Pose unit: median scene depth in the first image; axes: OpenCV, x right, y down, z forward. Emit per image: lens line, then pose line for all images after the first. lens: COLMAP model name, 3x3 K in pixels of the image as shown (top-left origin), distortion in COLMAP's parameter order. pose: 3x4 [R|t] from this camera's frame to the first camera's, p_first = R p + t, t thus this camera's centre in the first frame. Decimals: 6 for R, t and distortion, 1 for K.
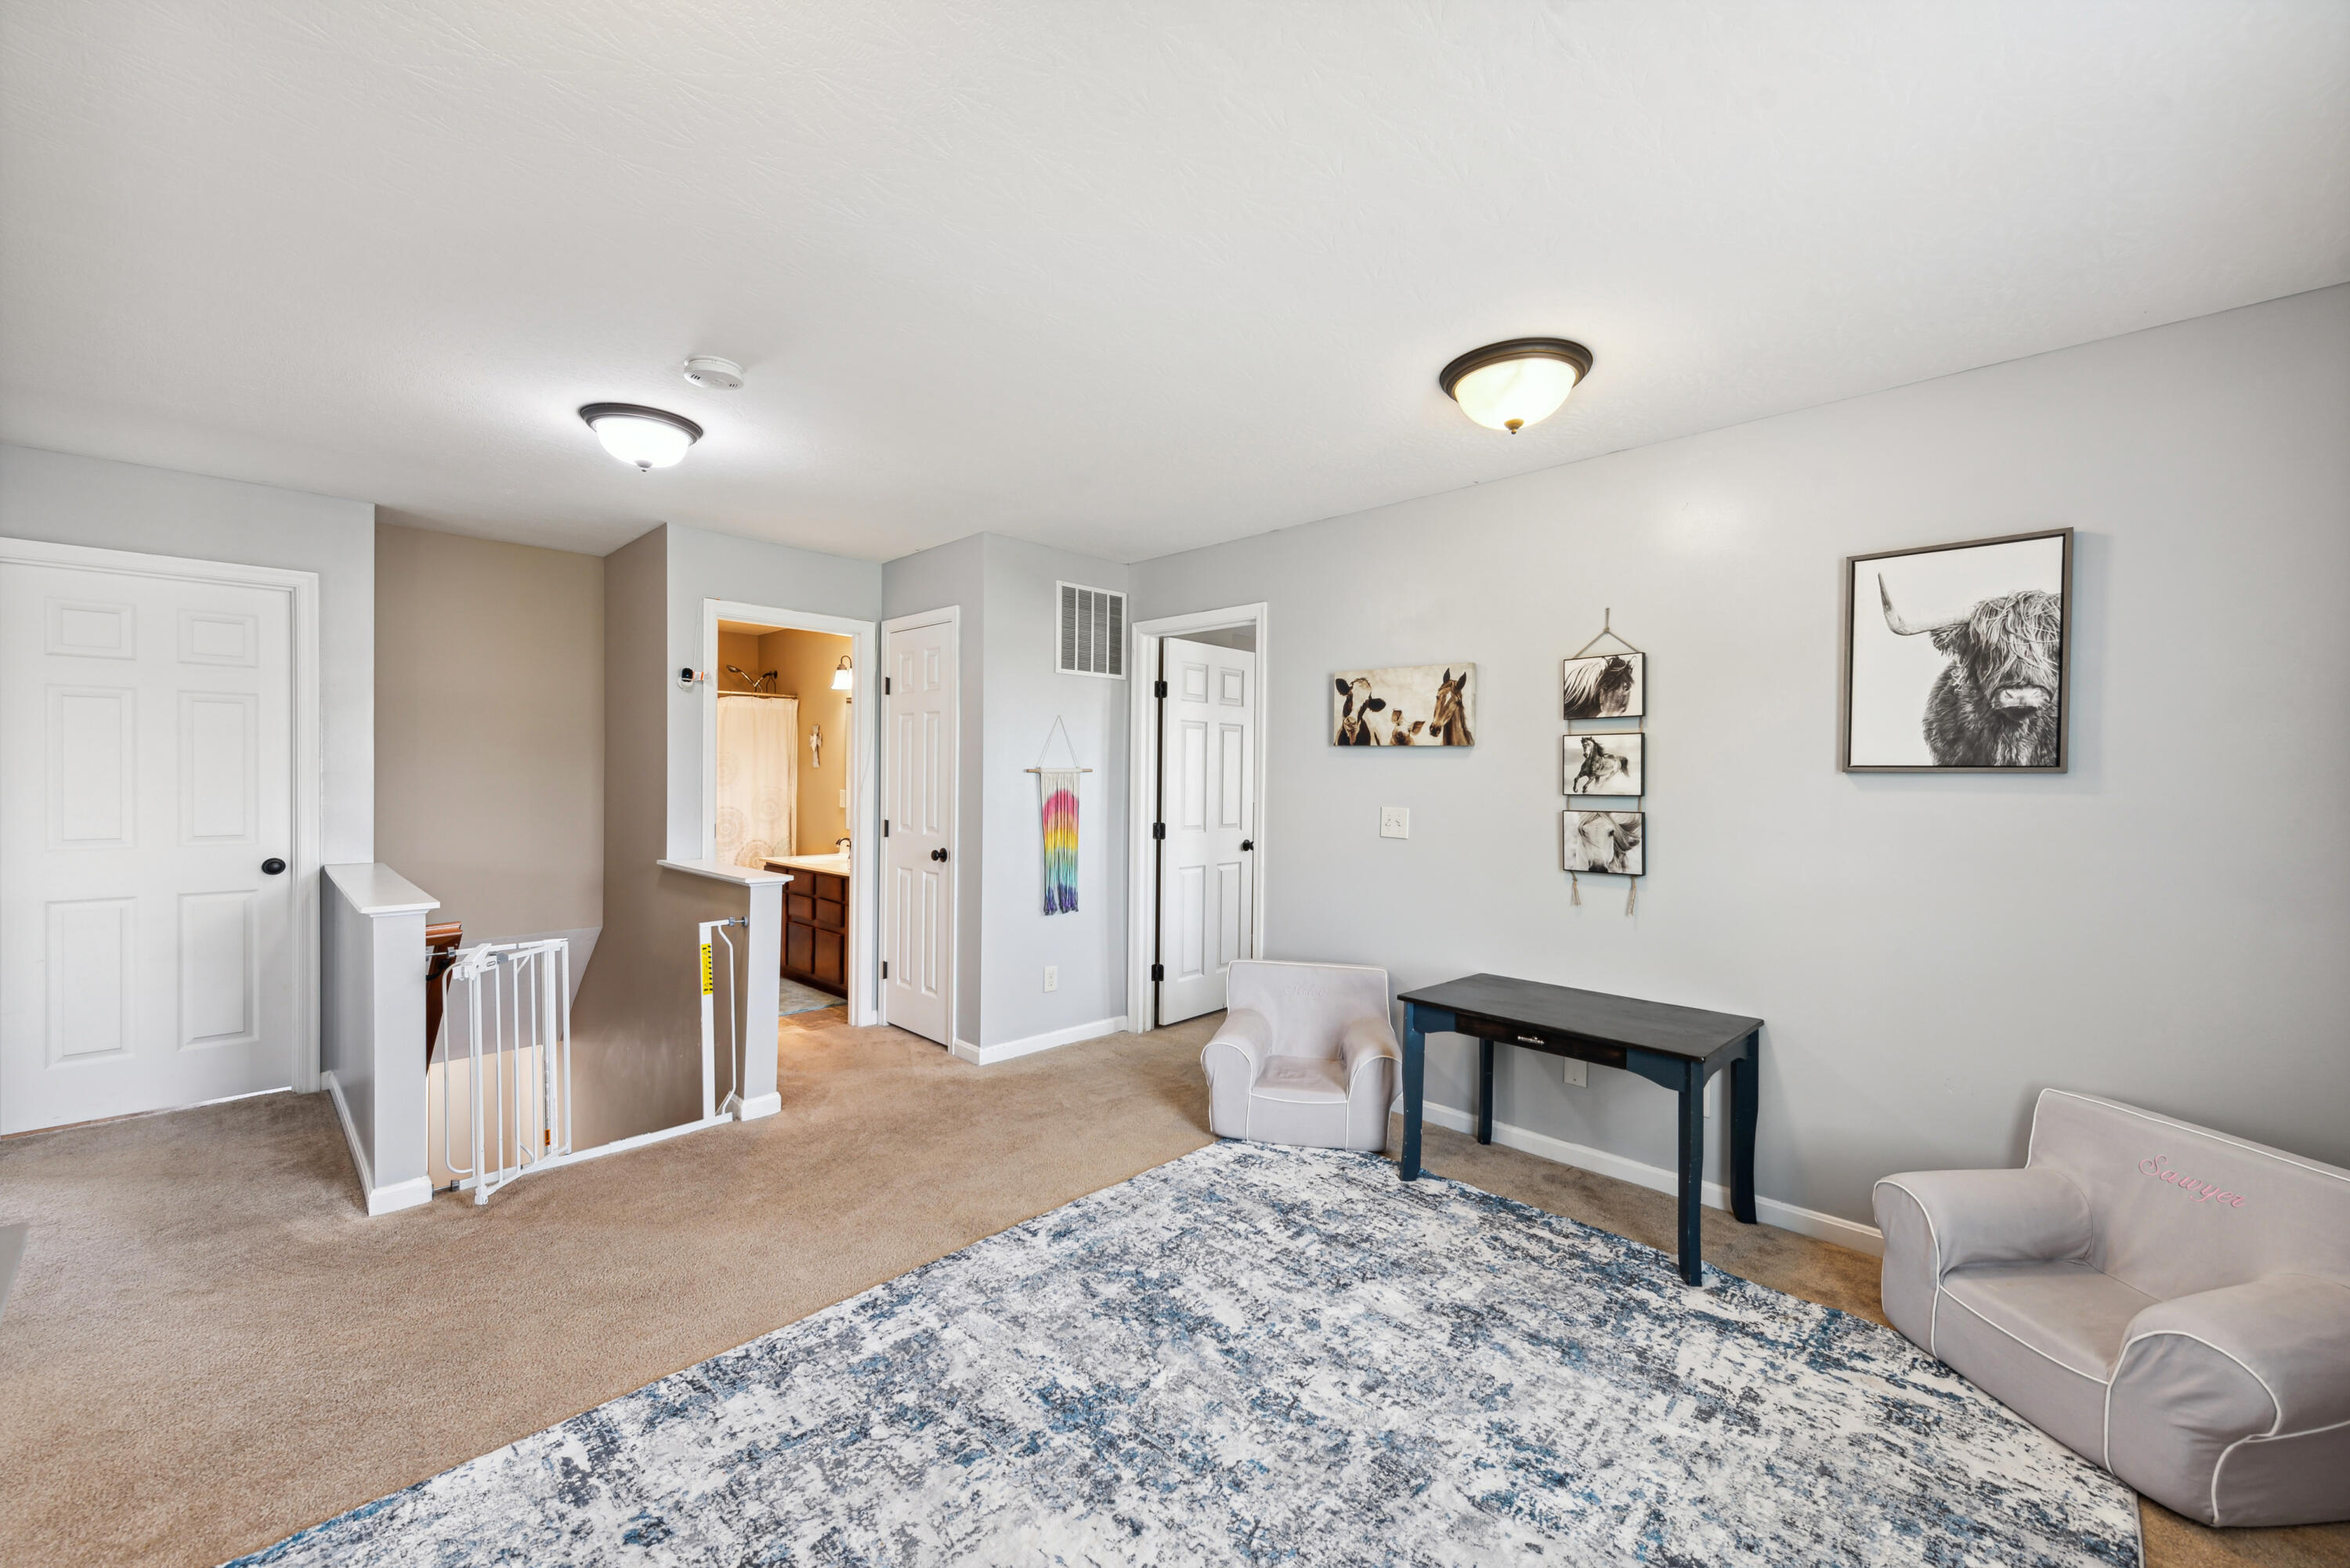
lens RADIAL K [[953.9, 0, 1166.4], [0, 953.9, 778.7], [0, 0, 1]] dist [0.012545, -0.000421]
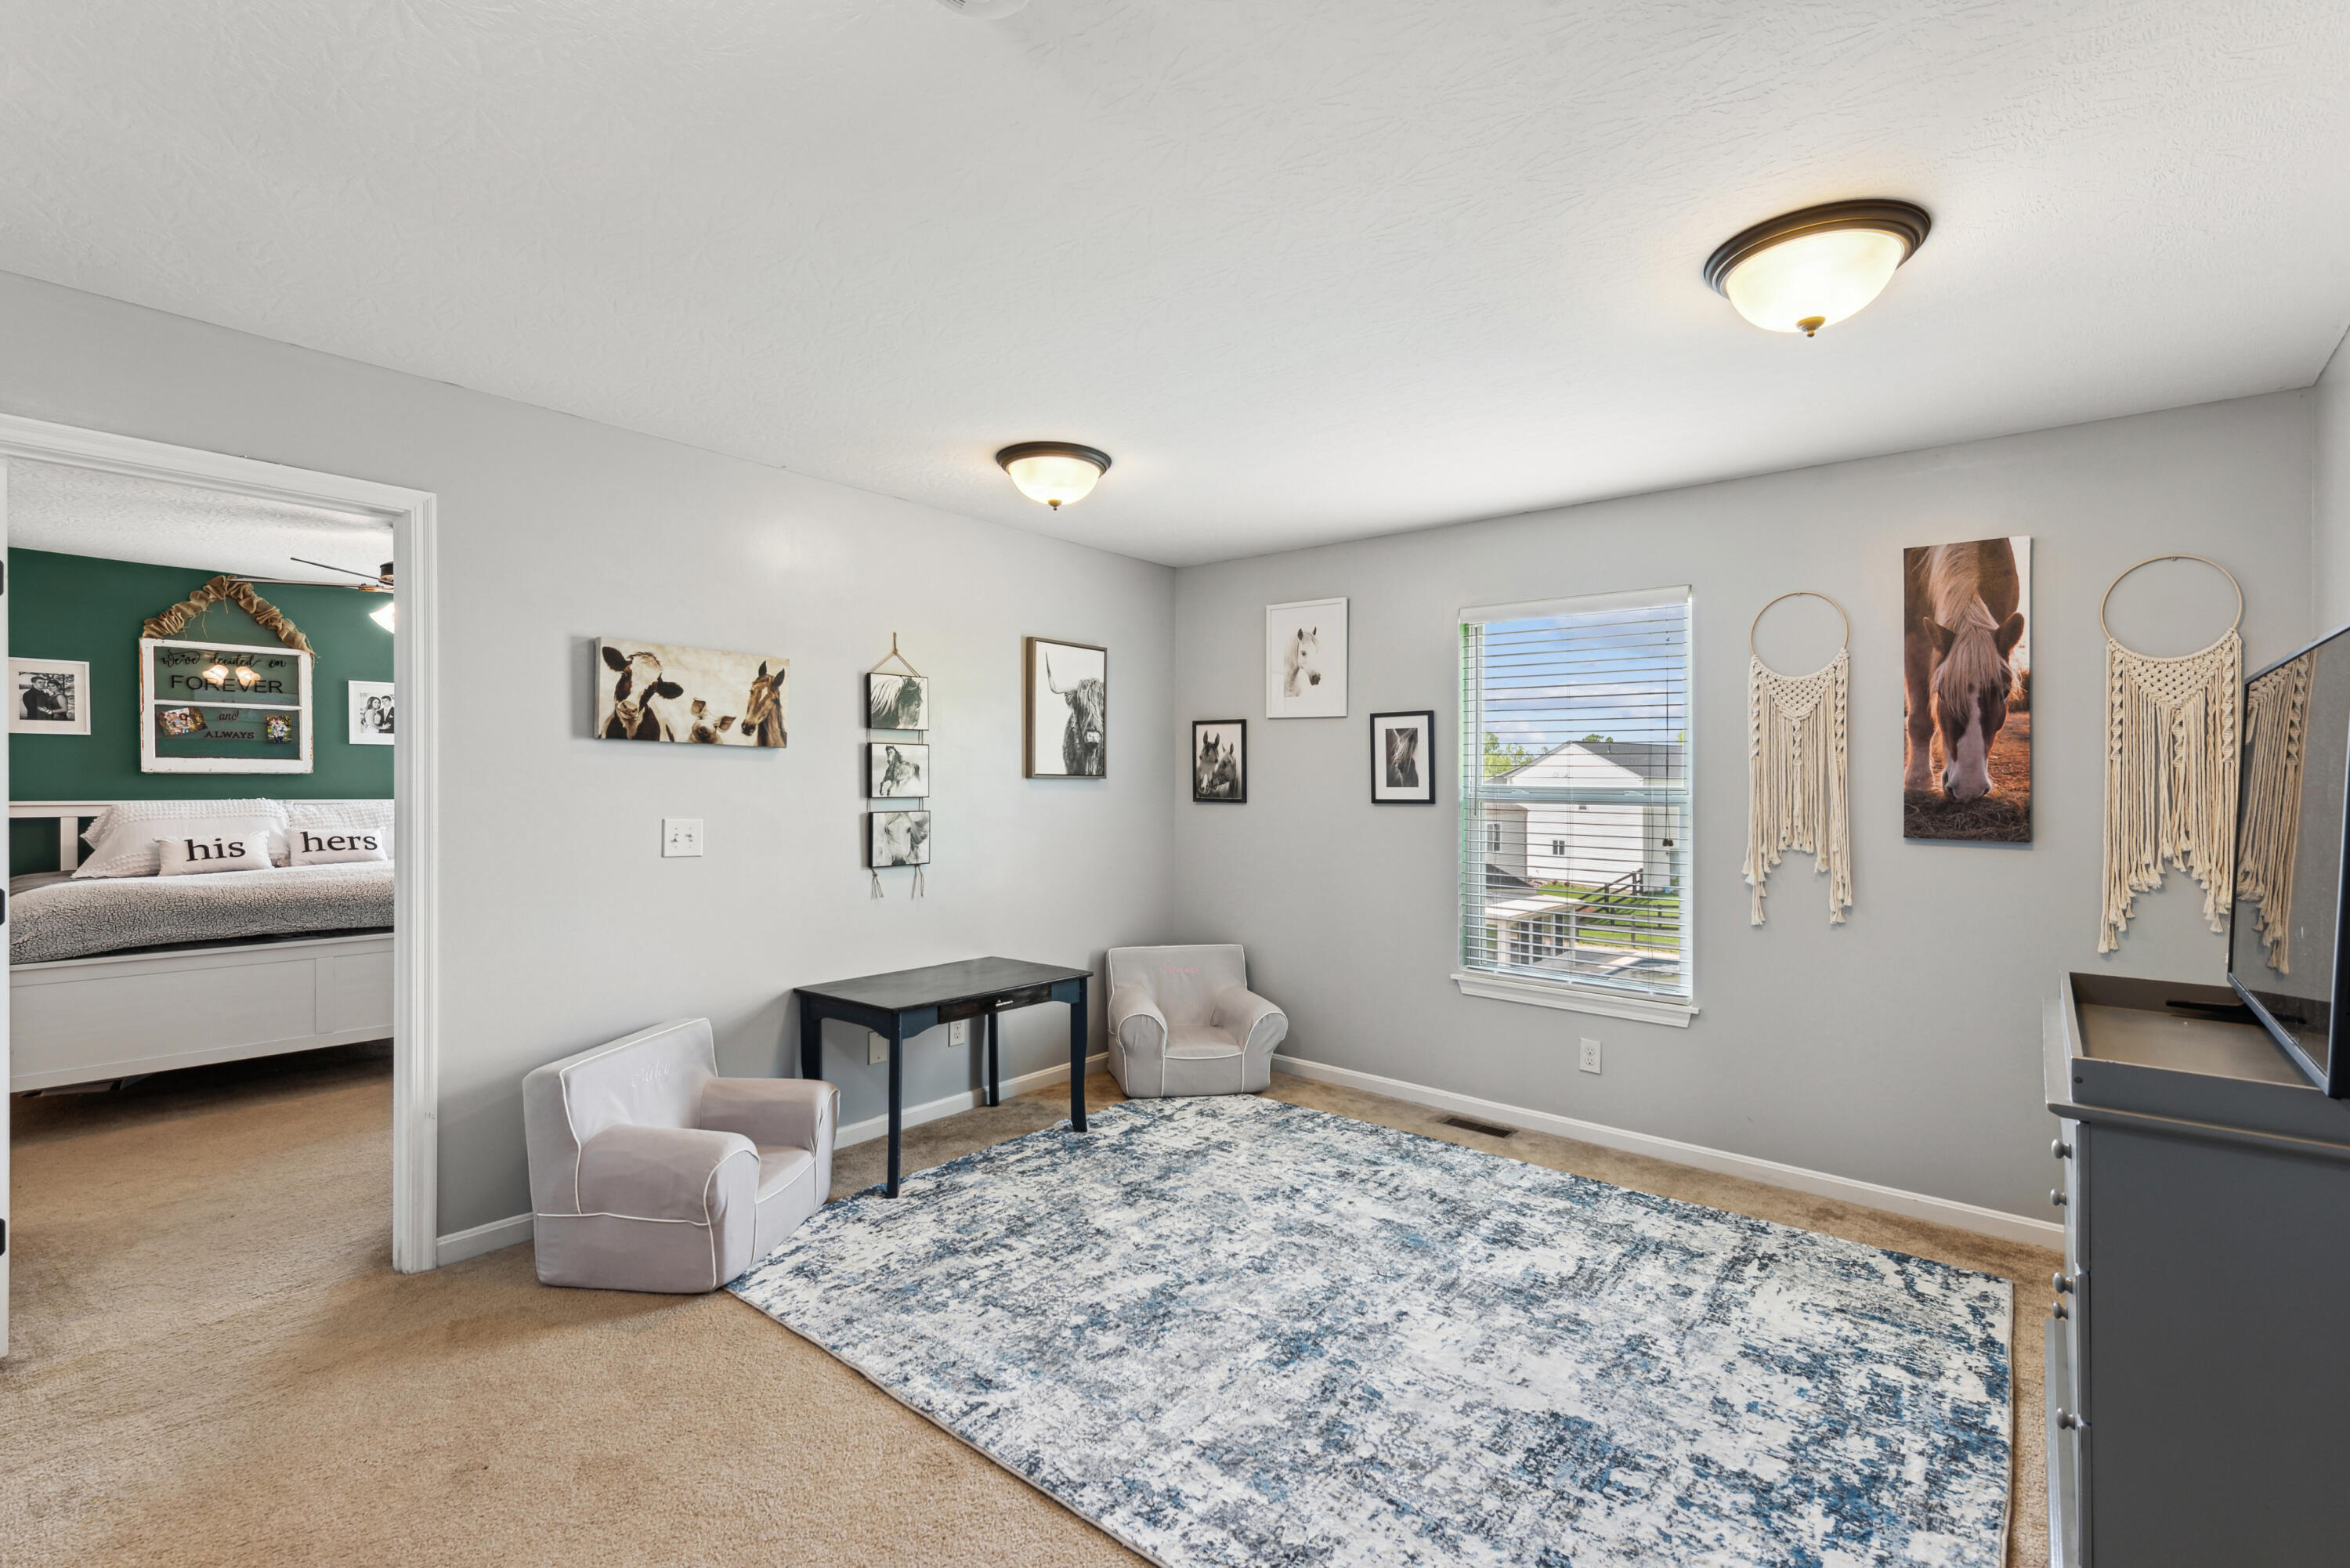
lens RADIAL K [[1065.1, 0, 1207.7], [0, 1065.1, 765.5], [0, 0, 1]] dist [0.033459, -0.000230]
pose [[-0.121459, 0.002197, 0.992594, -0.994483], [-0.011472, 0.999928, -0.003617, -0.023673], [-0.992530, -0.011826, -0.121425, 0.926286]]
